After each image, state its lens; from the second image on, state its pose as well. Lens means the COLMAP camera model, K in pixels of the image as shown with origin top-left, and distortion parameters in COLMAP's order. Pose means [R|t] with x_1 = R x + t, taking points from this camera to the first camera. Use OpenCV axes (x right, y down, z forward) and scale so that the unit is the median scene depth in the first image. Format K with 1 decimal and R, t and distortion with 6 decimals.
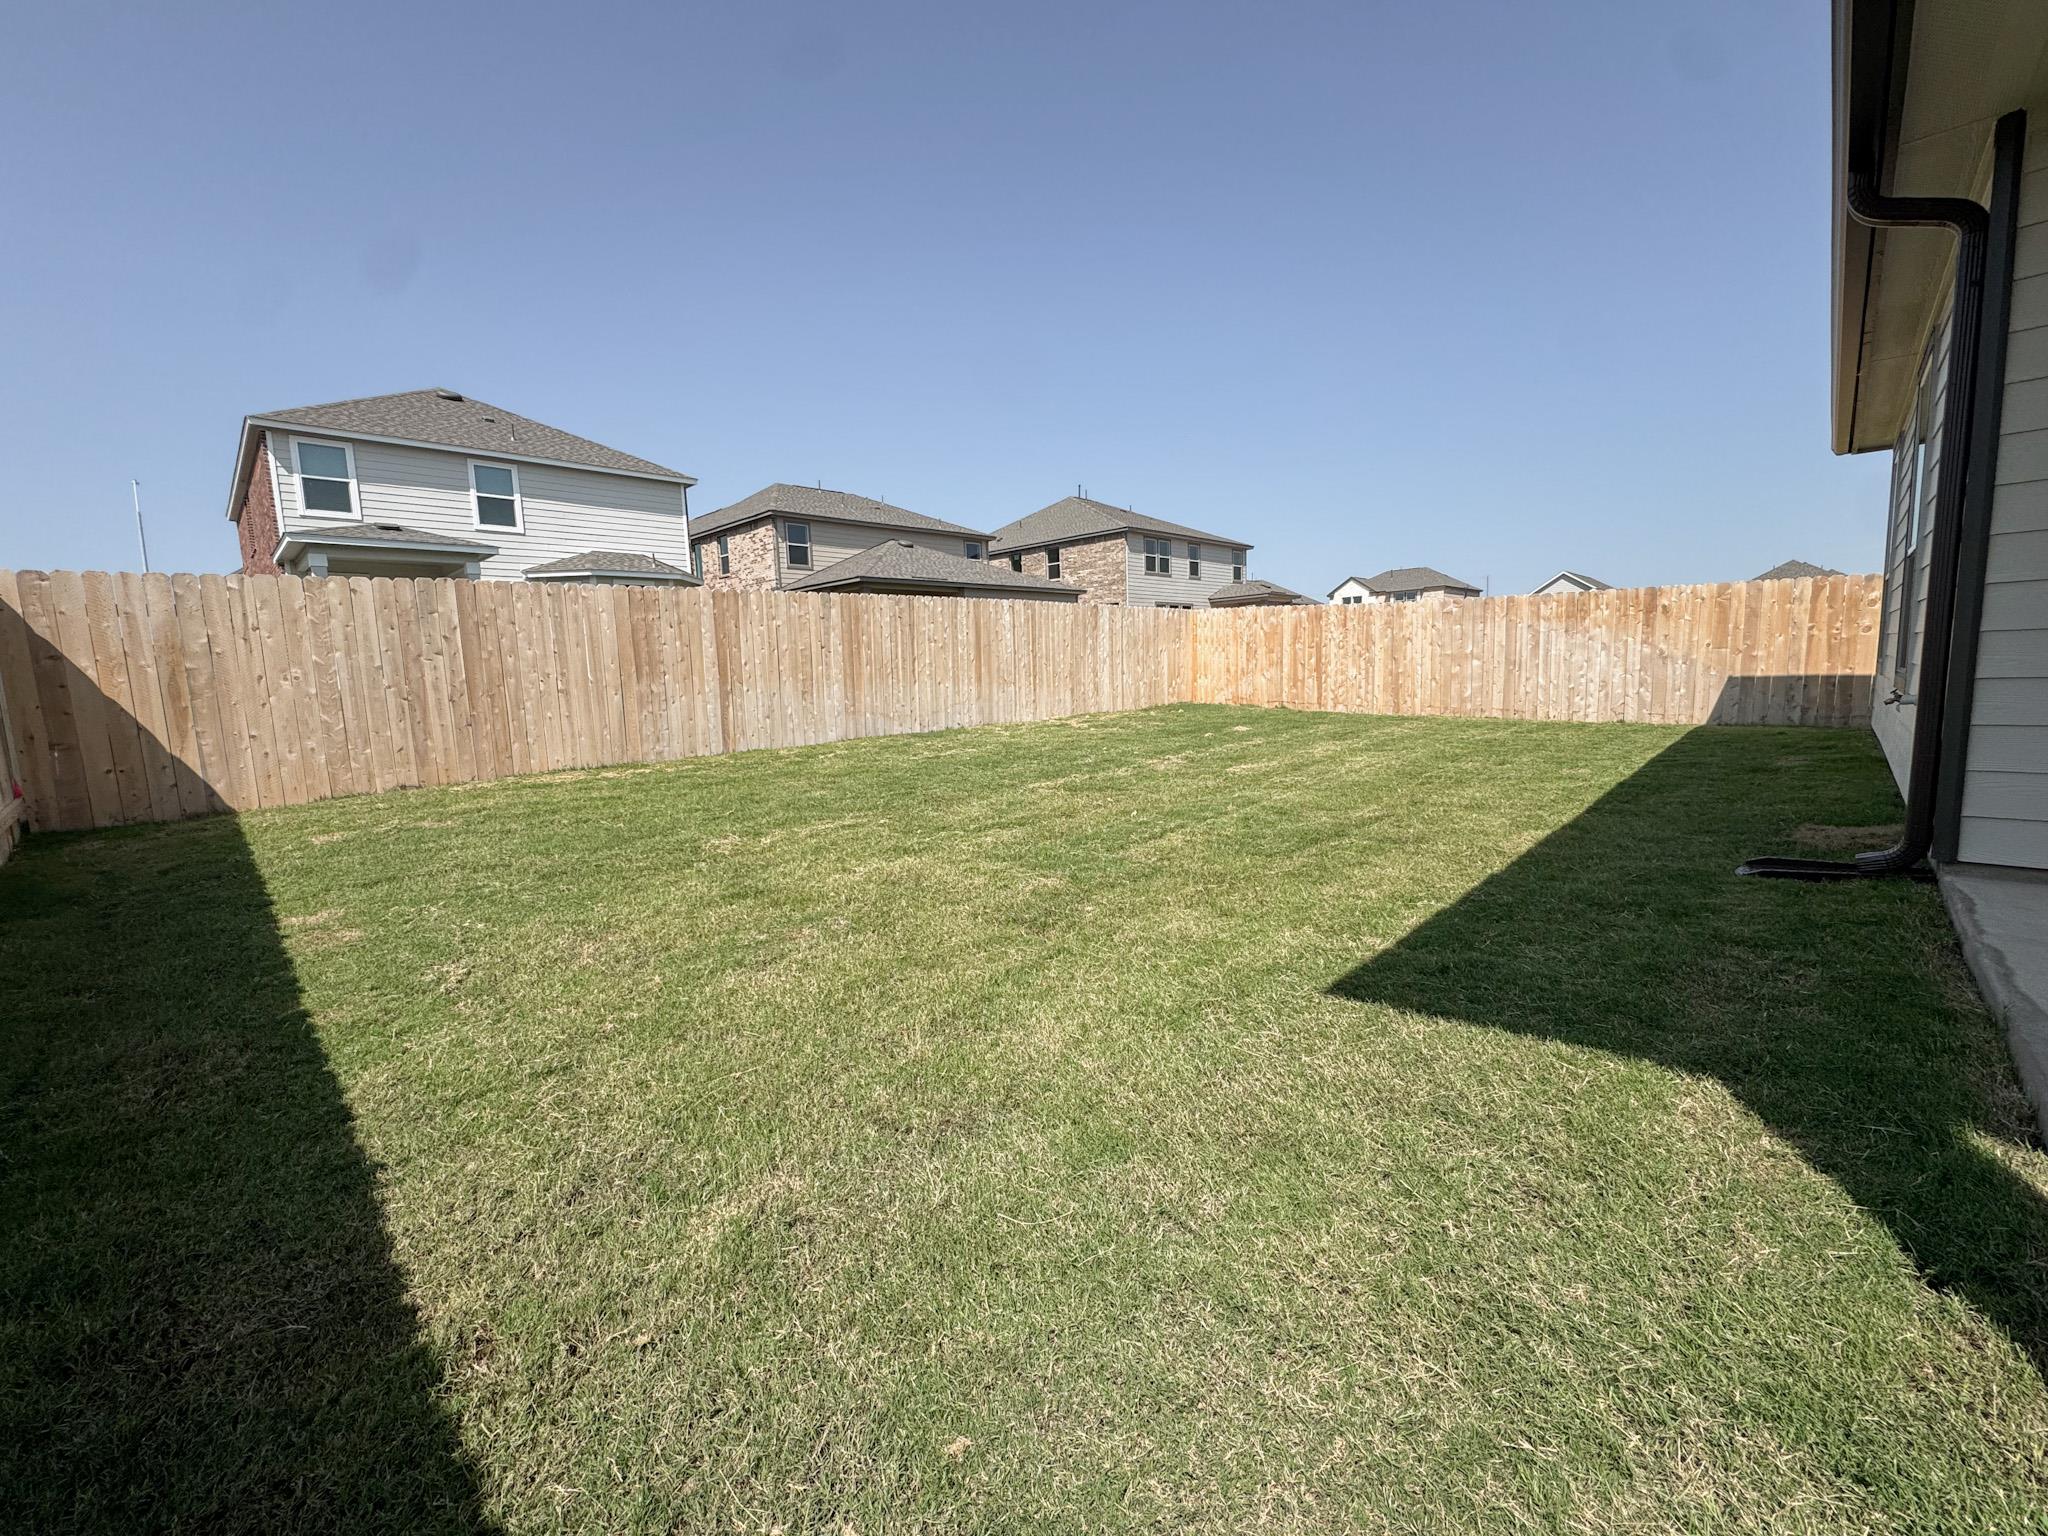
lens RADIAL K [[820.2, 0, 1032.9], [0, 820.2, 770.0], [0, 0, 1]] dist [-0.004313, 0.000640]
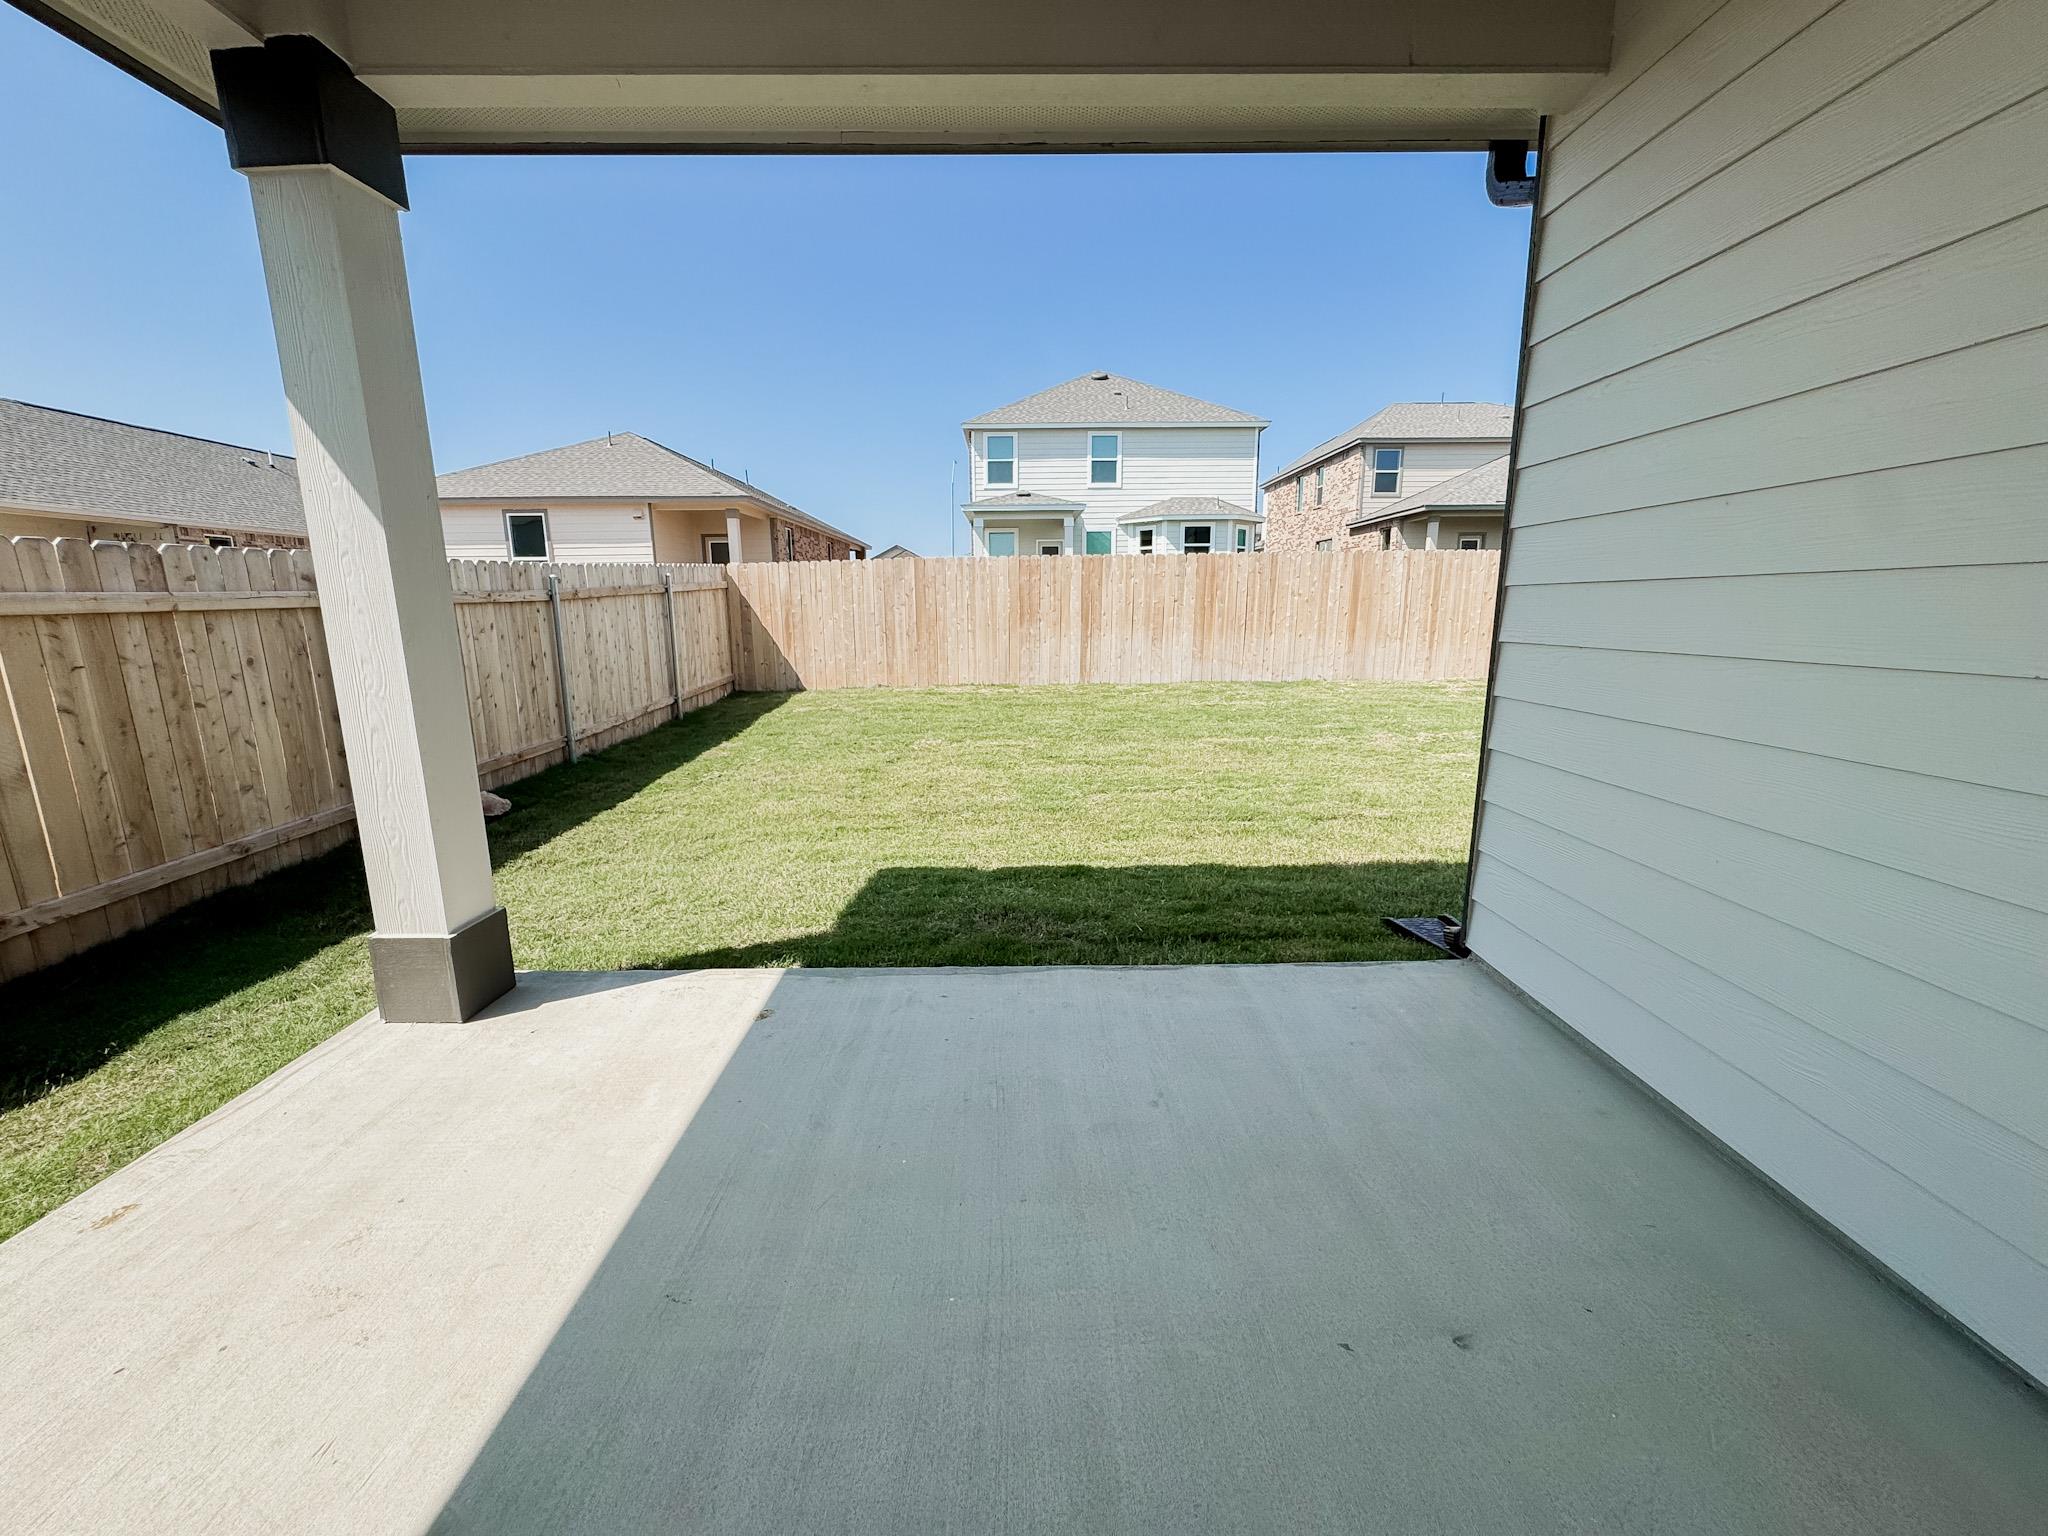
lens RADIAL K [[820.2, 0, 1011.7], [0, 820.2, 768.7], [0, 0, 1]] dist [-0.004313, 0.000640]
pose [[0.697140, 0.170813, -0.696290, 0.343953], [-0.105542, 0.985073, 0.135986, -0.038032], [0.709124, -0.021313, 0.704761, 0.003355]]
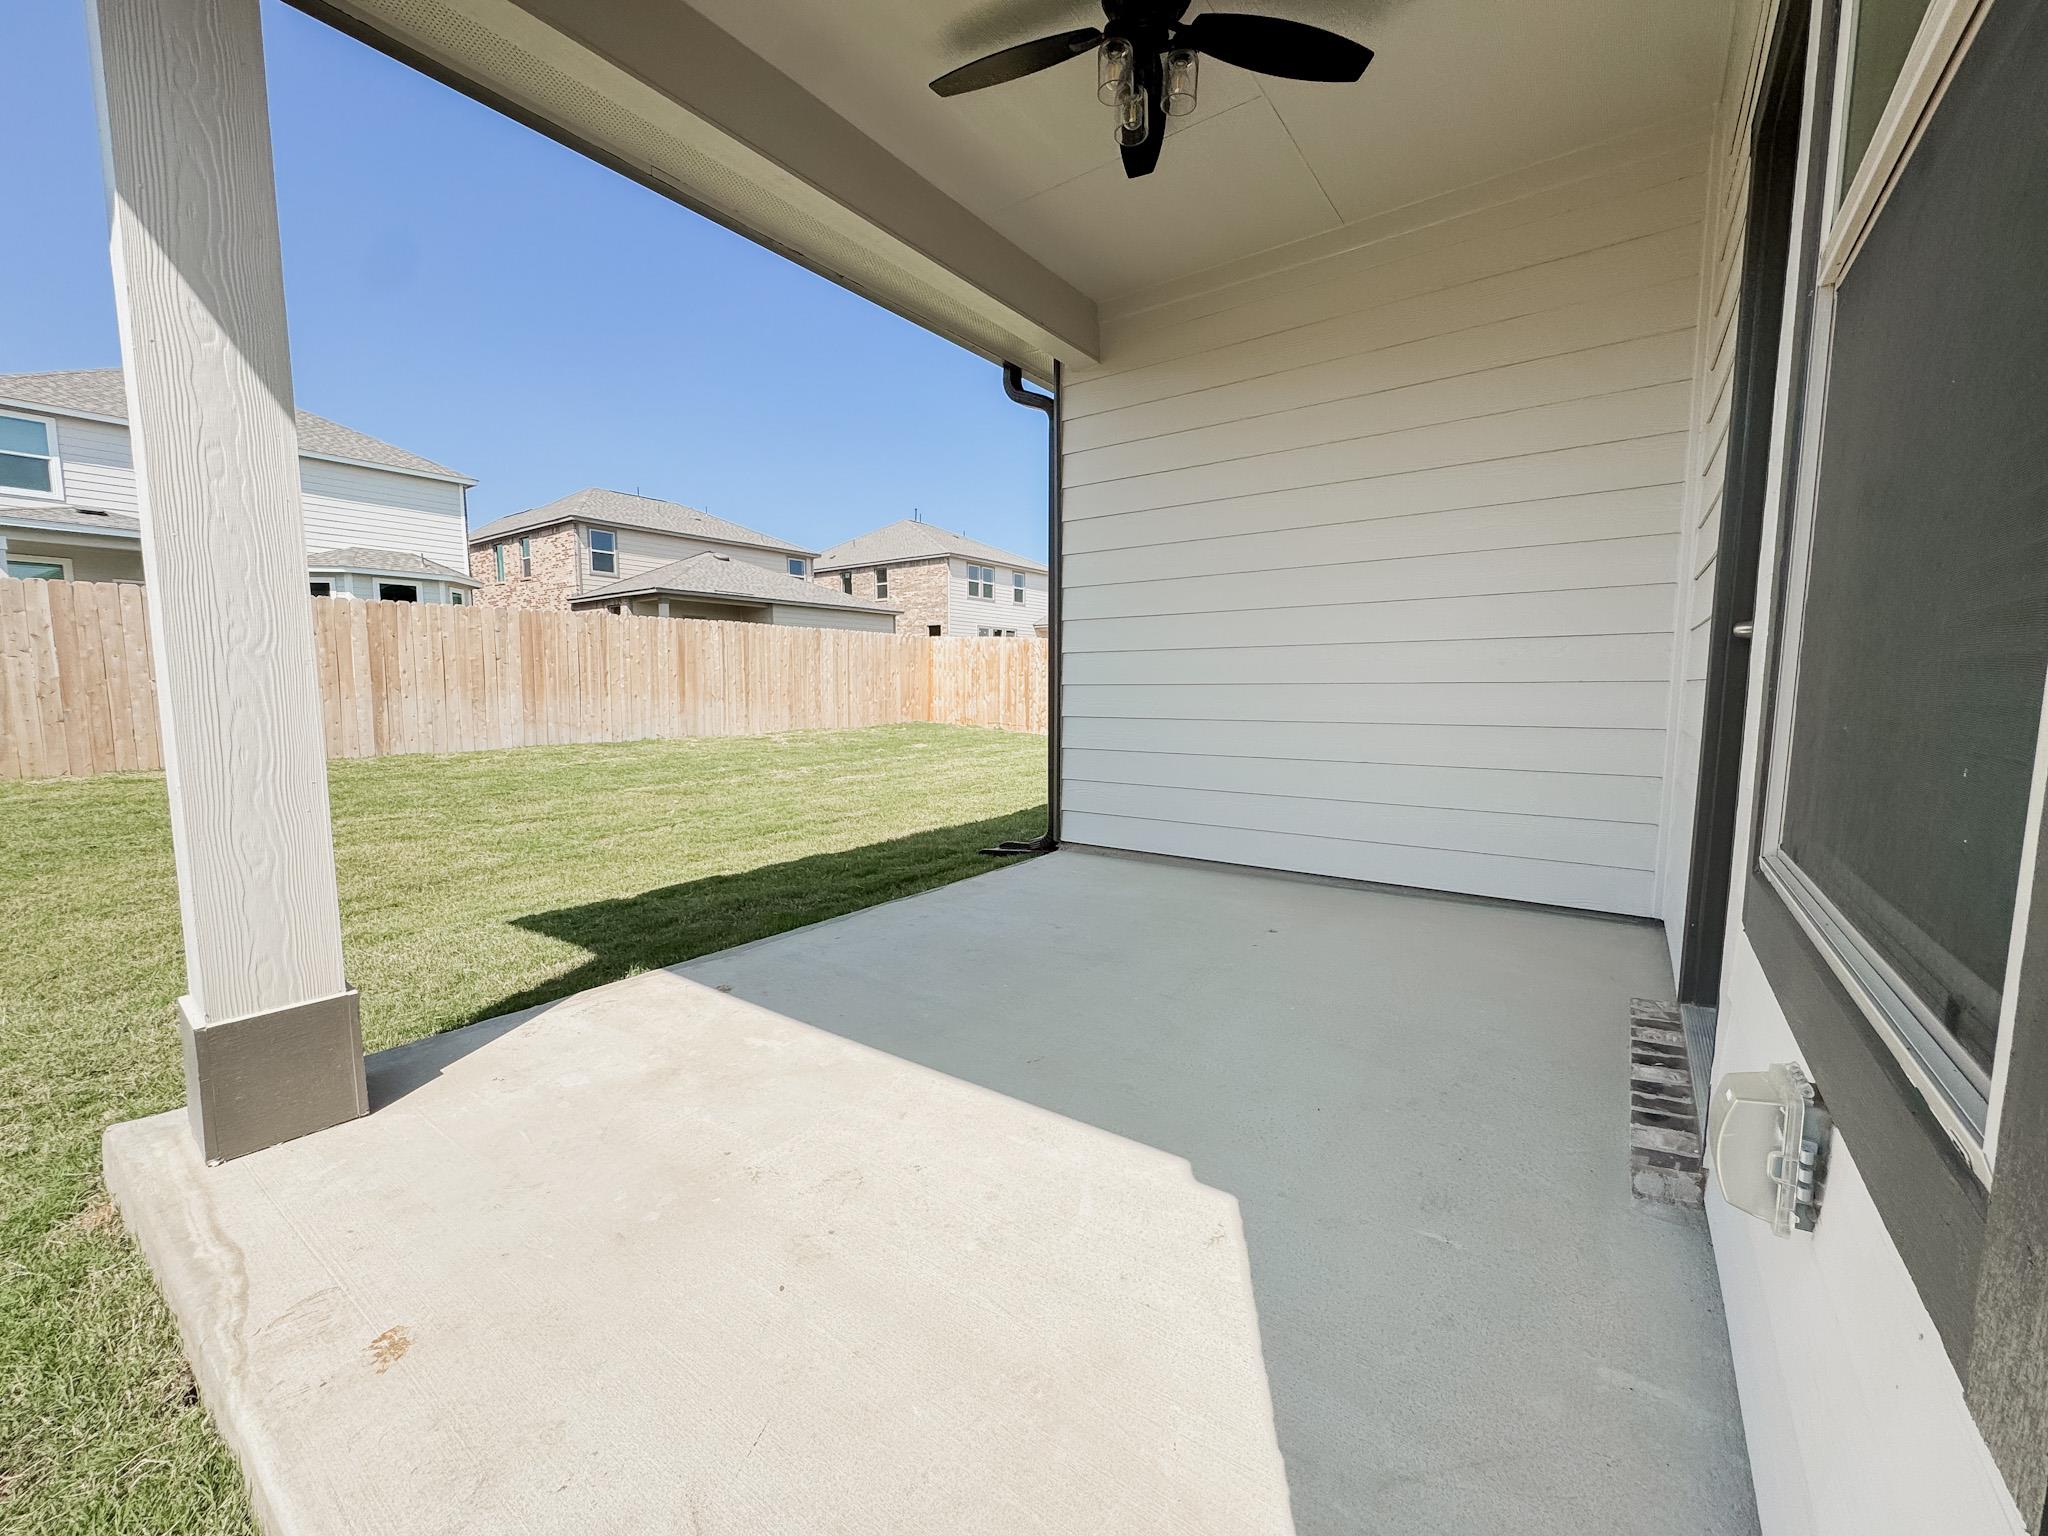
lens RADIAL K [[820.2, 0, 1029.9], [0, 820.2, 768.2], [0, 0, 1]] dist [-0.004313, 0.000640]
pose [[0.989267, 0.021284, 0.144563, 0.215661], [-0.017746, 0.999512, -0.025722, 0.005020], [-0.145040, 0.022881, 0.989161, -0.111230]]
